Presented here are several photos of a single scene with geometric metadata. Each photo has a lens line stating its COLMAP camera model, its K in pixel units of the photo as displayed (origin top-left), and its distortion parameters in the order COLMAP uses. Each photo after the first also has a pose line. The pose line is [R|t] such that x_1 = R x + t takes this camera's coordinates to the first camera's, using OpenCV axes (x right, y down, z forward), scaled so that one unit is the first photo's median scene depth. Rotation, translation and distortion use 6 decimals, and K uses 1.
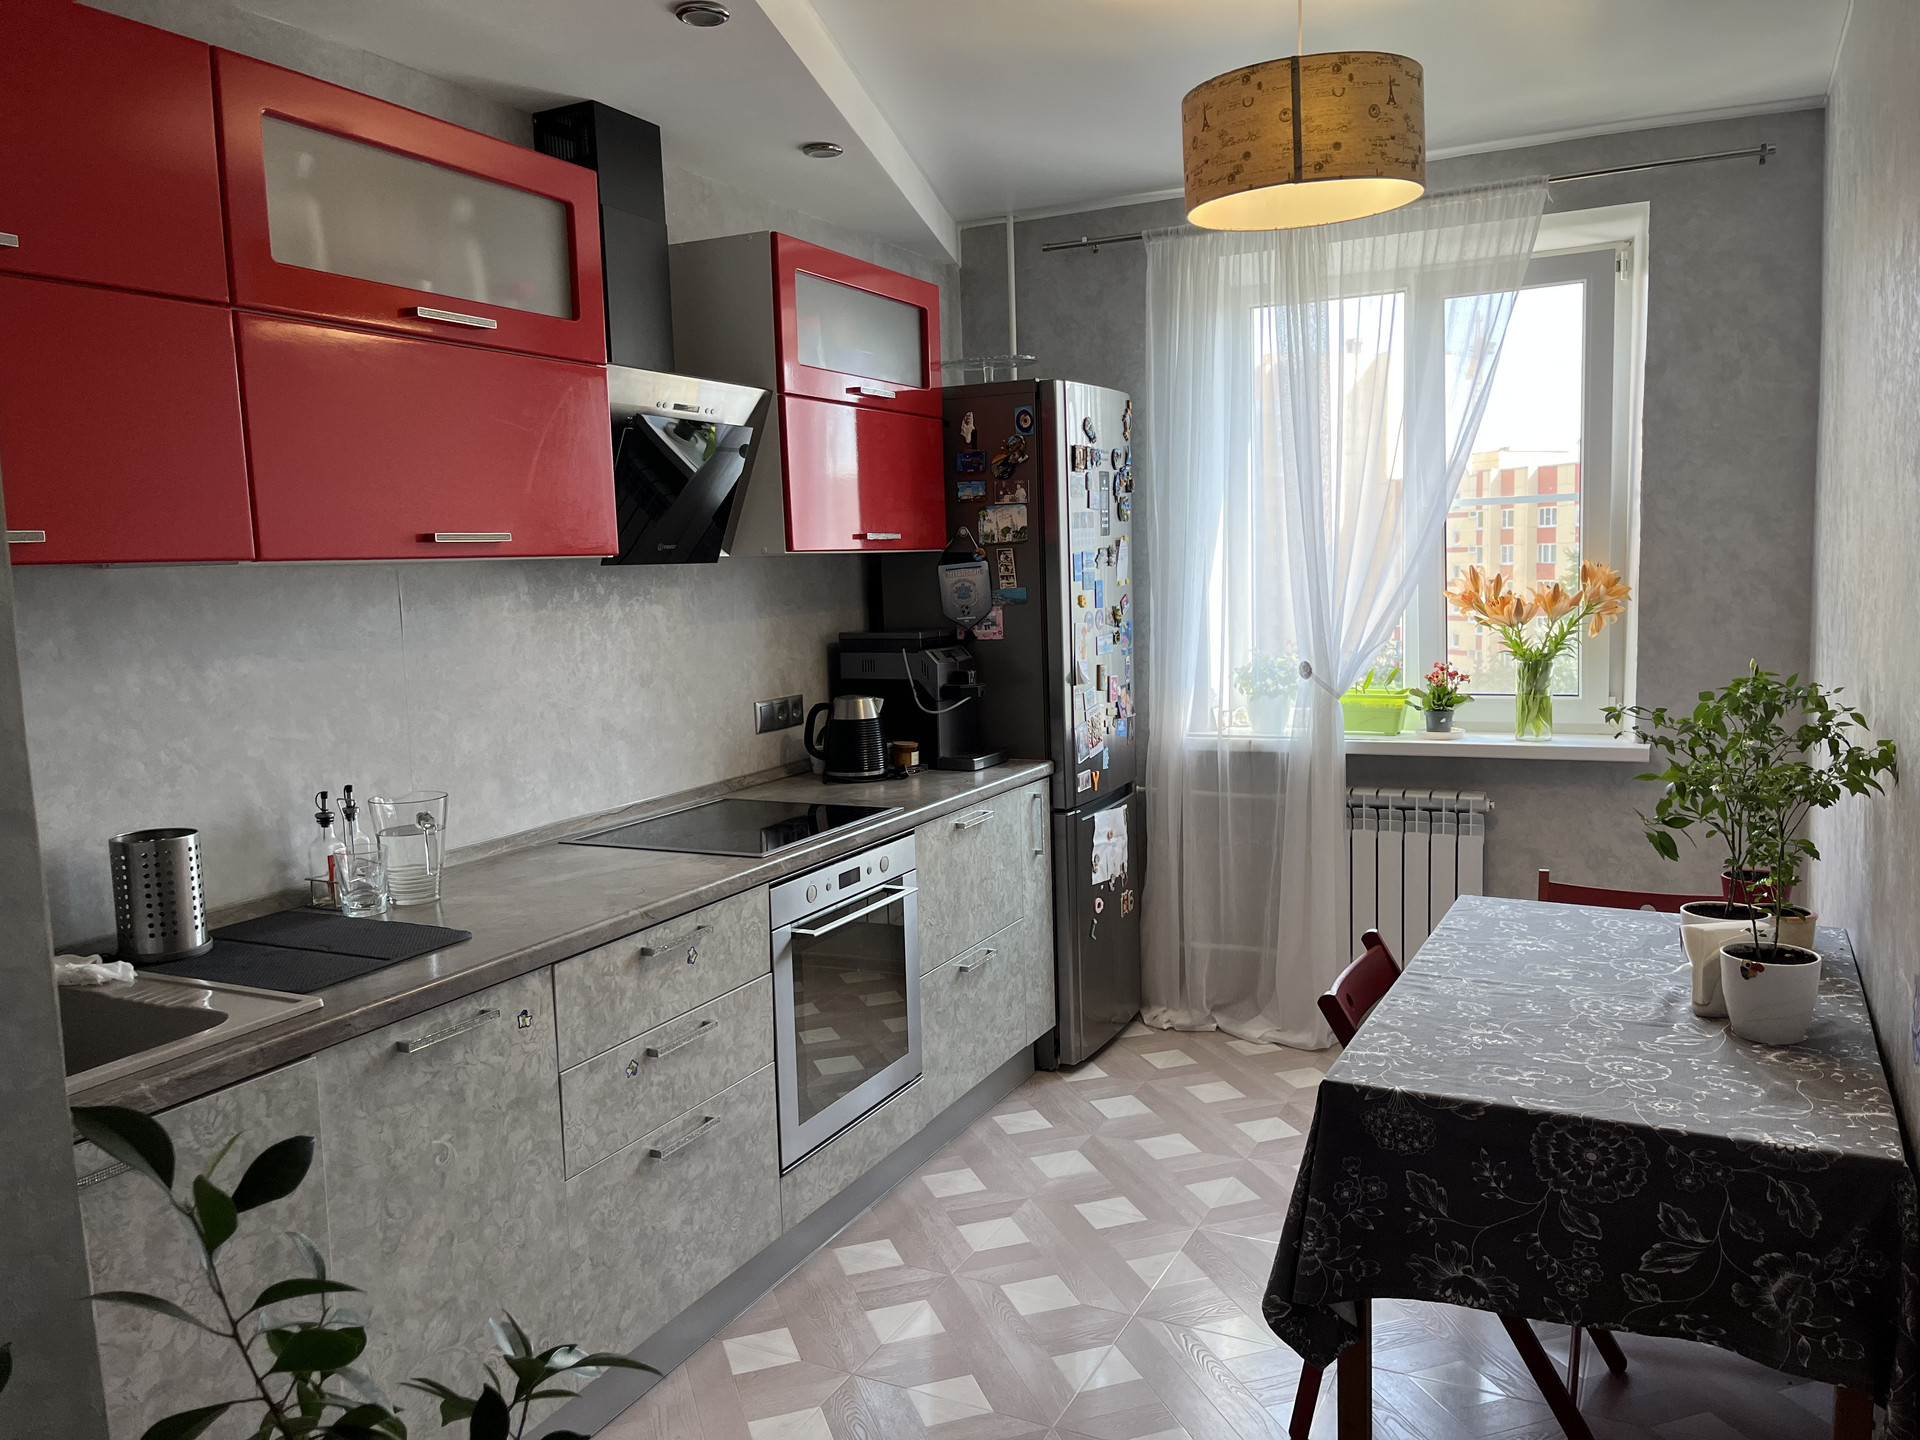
lens RADIAL K [[1451.7, 0, 958.6], [0, 1451.7, 723.8], [0, 0, 1]] dist [0.051501, -0.080360]
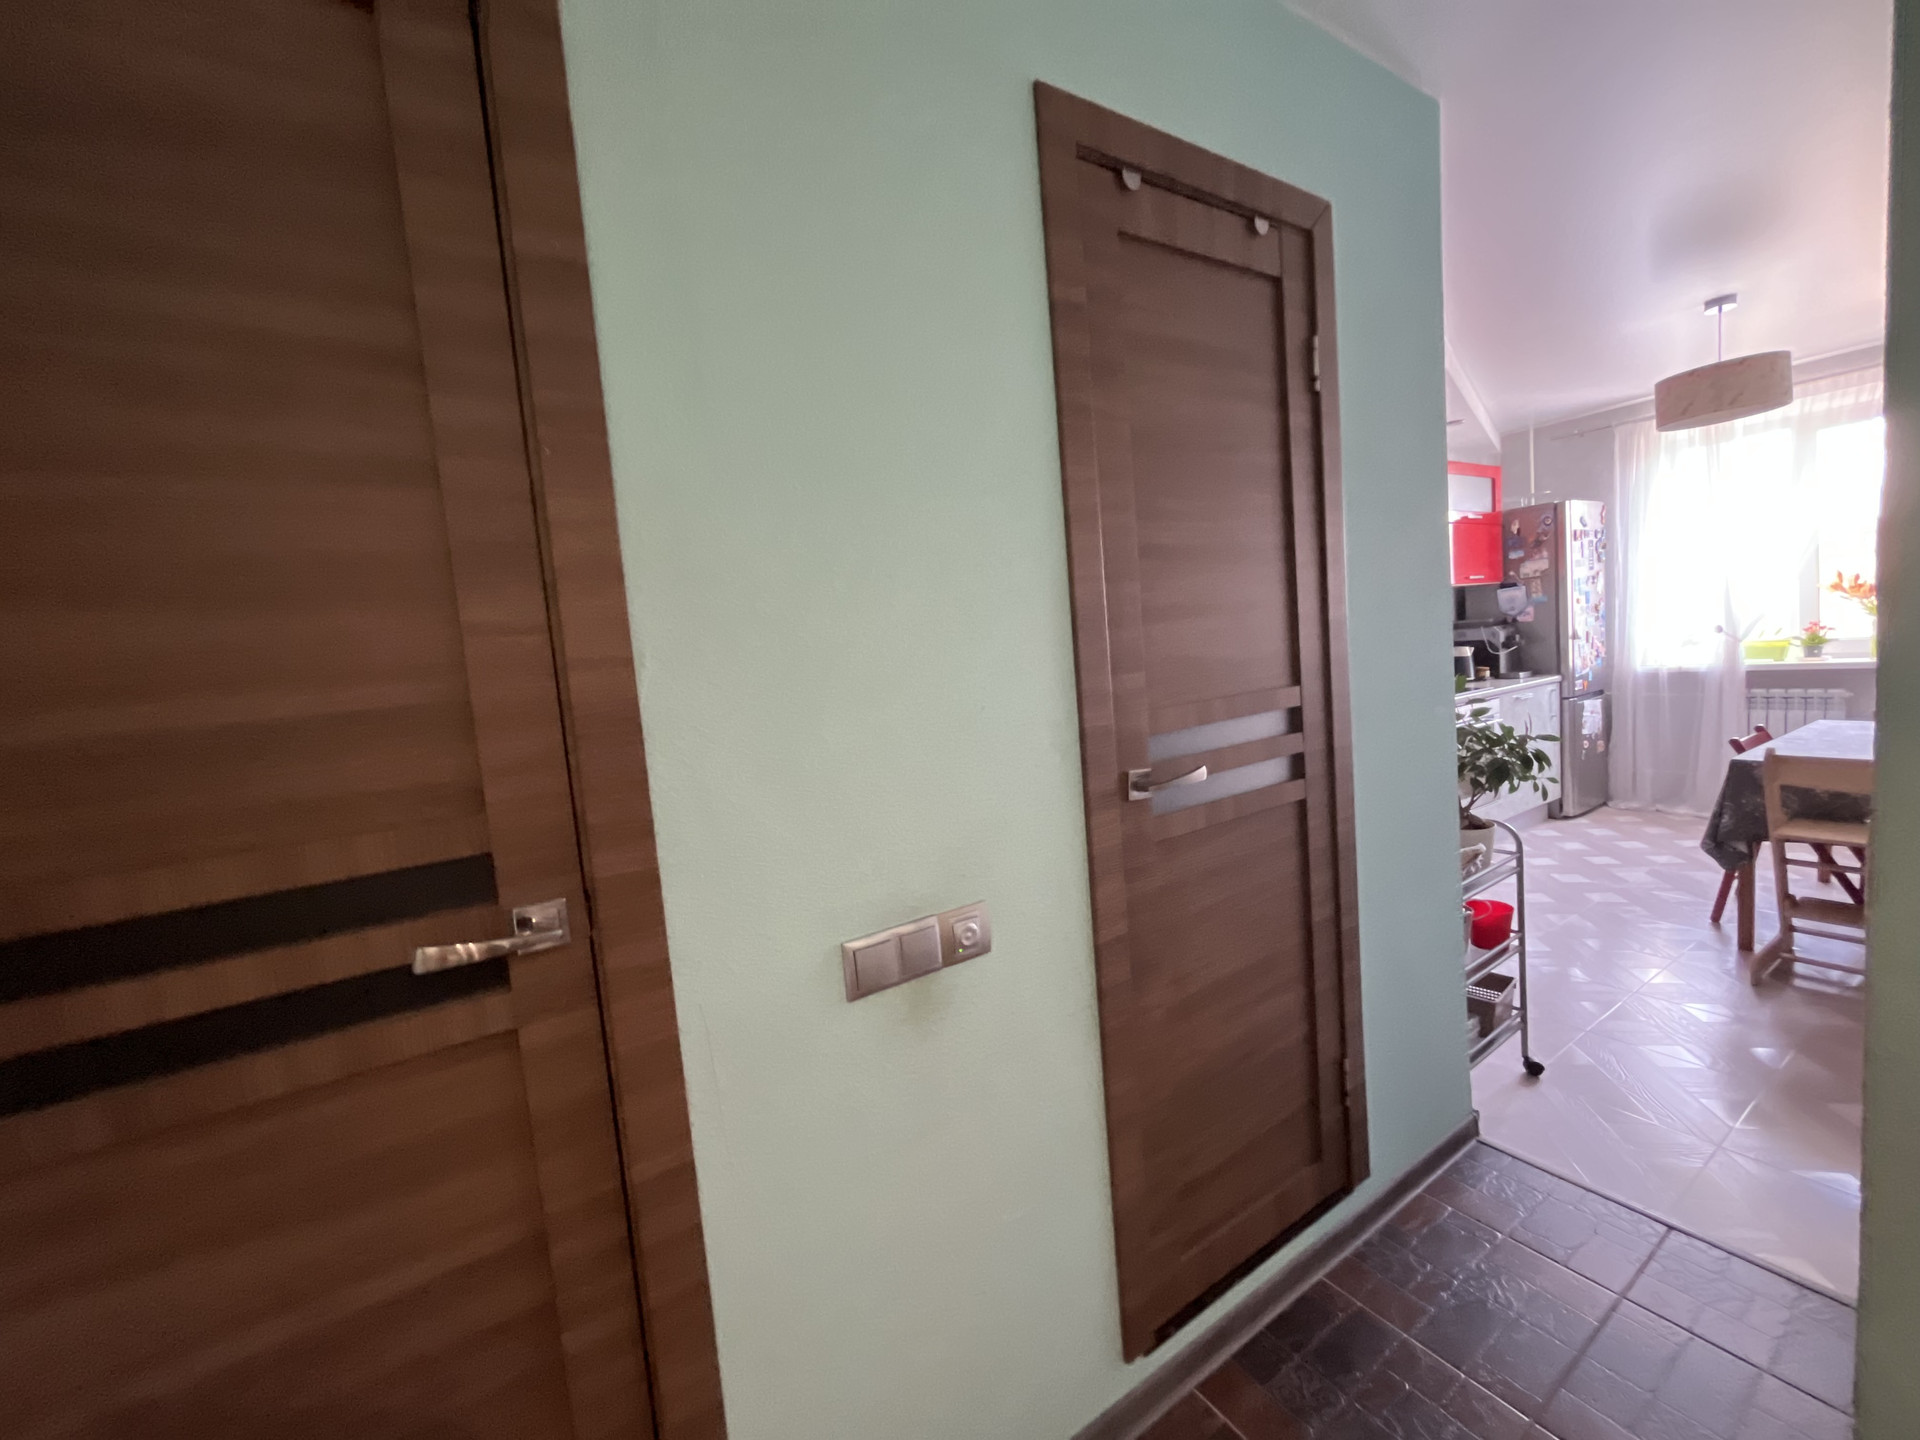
lens RADIAL K [[770.7, 0, 934.4], [0, 770.7, 719.7], [0, 0, 1]] dist [-0.013302, 0.000579]
pose [[0.848176, 0.007243, -0.529664, -0.133620], [-0.001378, 0.999933, 0.011468, 0.085673], [0.529712, -0.008997, 0.848130, -0.502726]]
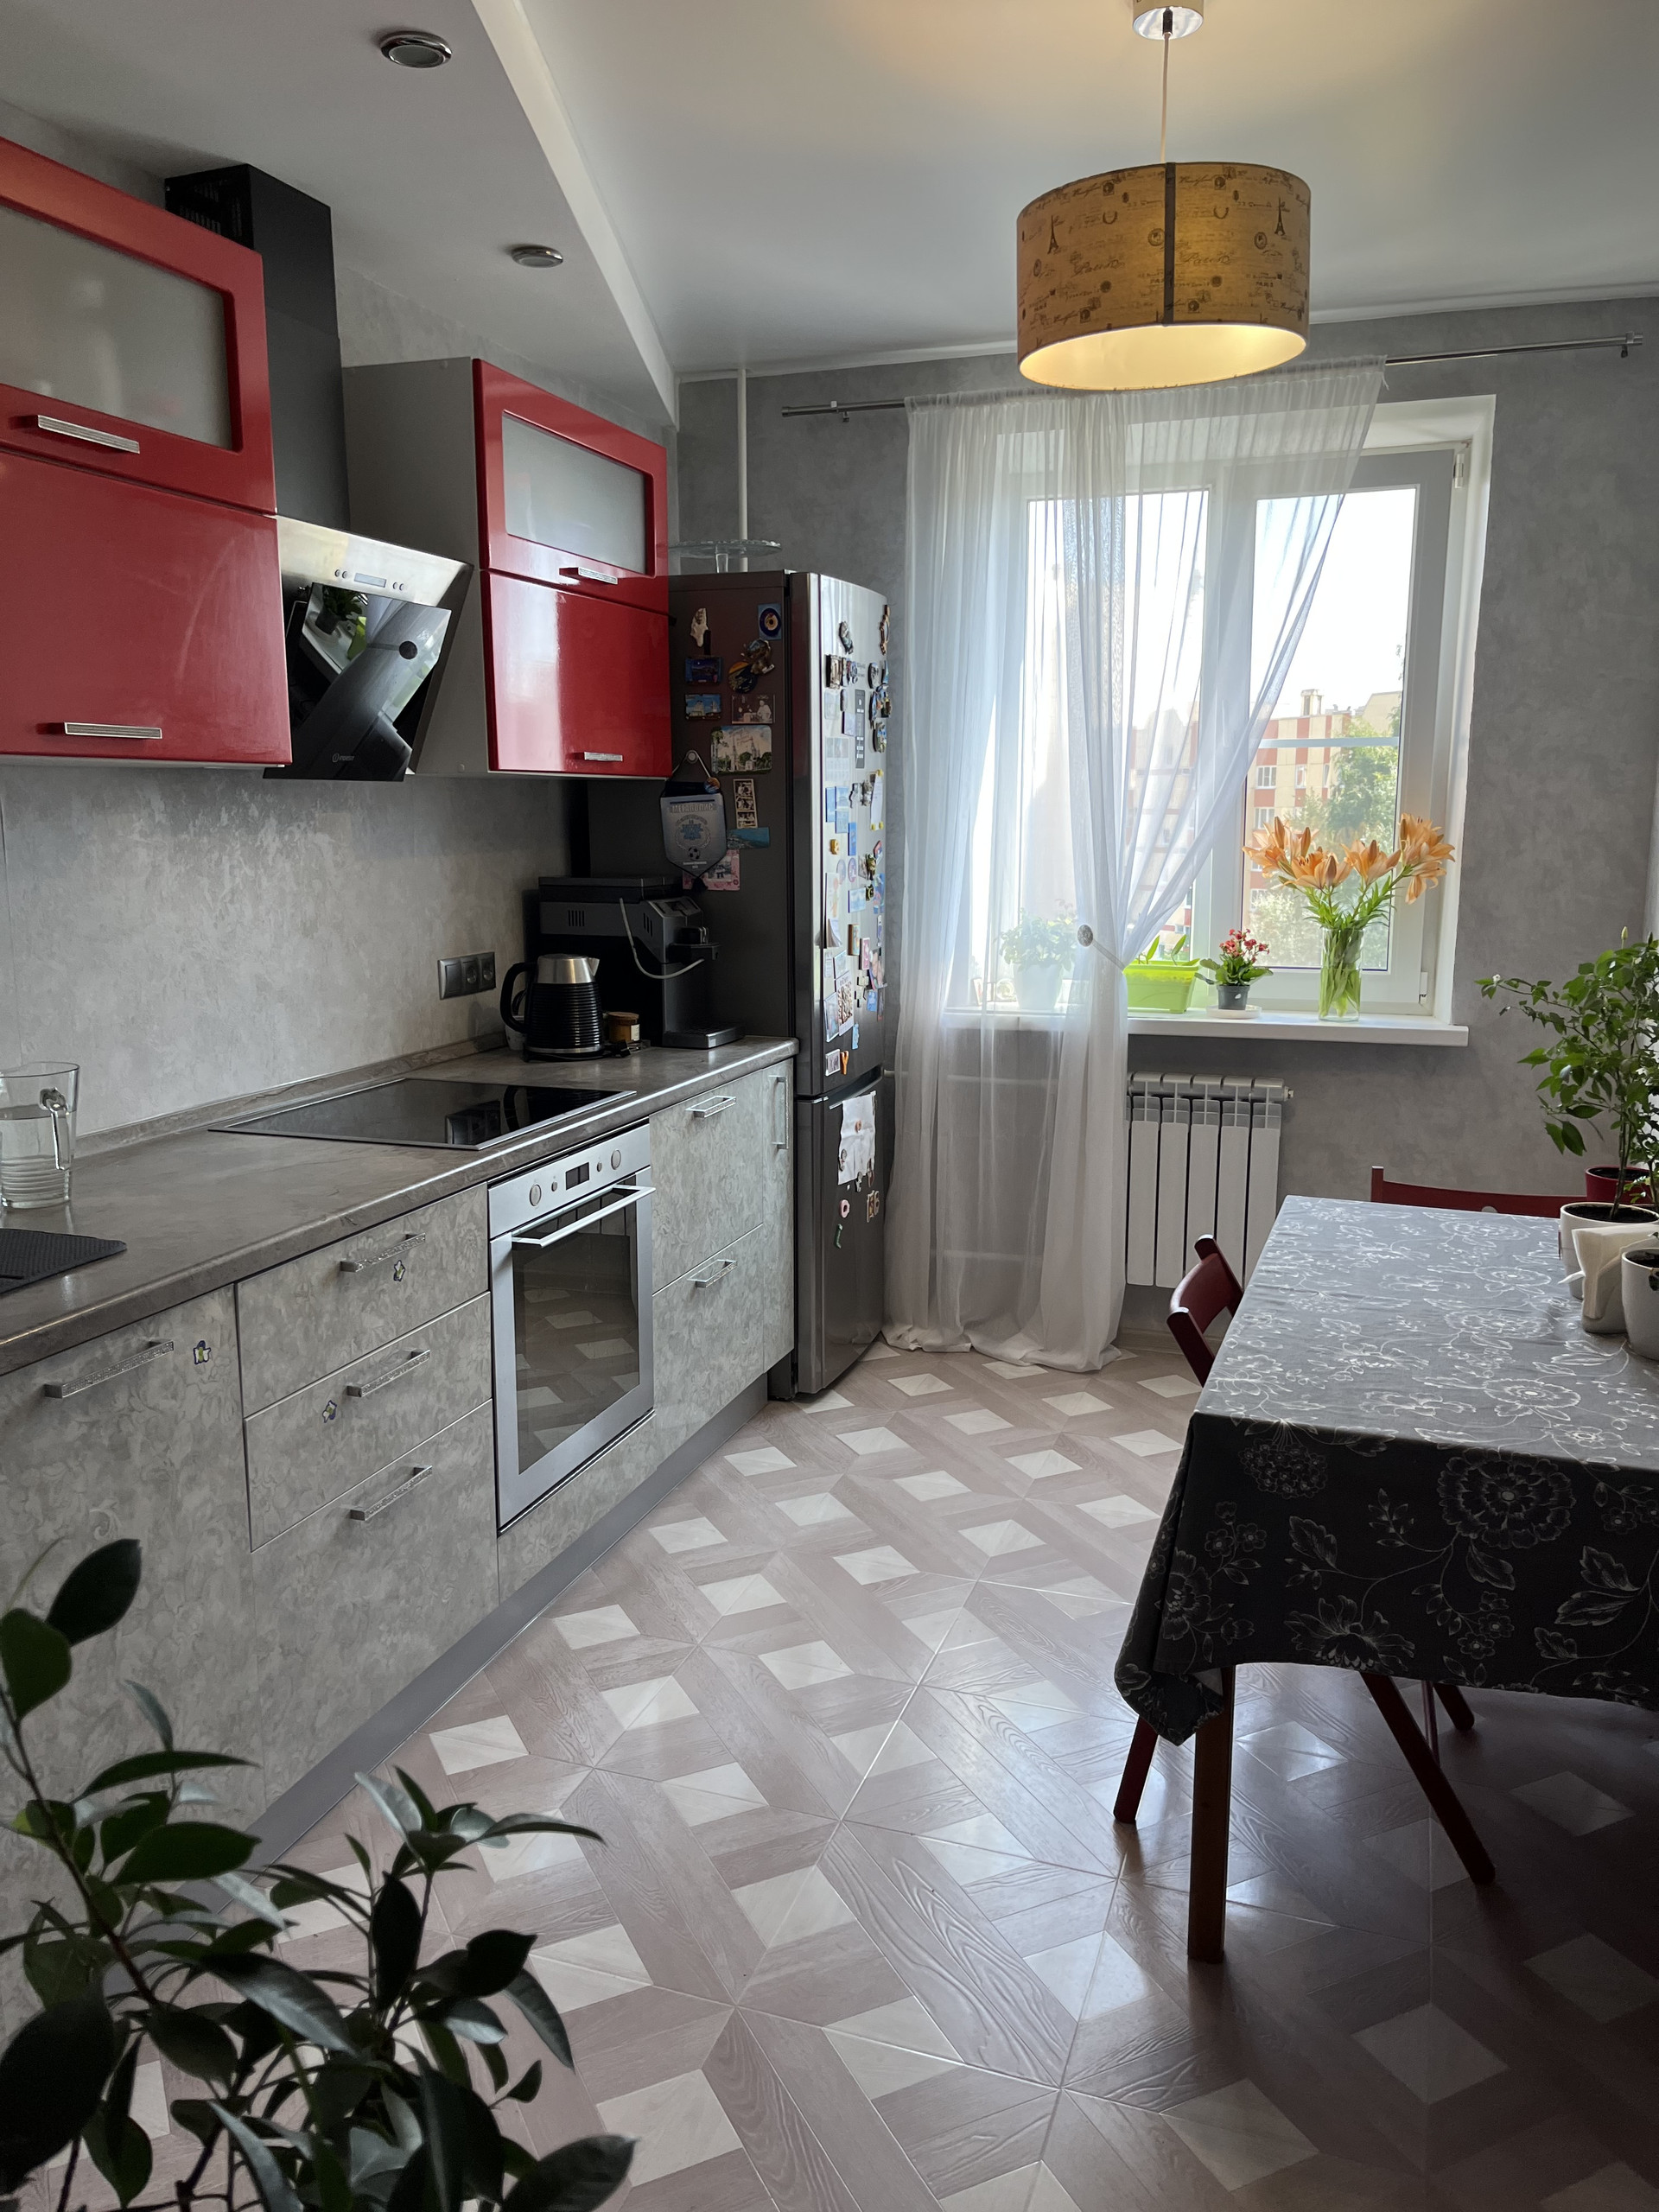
lens RADIAL K [[1672.5, 0, 820.9], [0, 1672.5, 1114.9], [0, 0, 1]] dist [0.051501, -0.080360]
pose [[0.991662, 0.006256, 0.128714, -0.048530], [-0.014967, 0.997653, 0.066821, 0.005595], [-0.127994, -0.068190, 0.989428, 0.041621]]
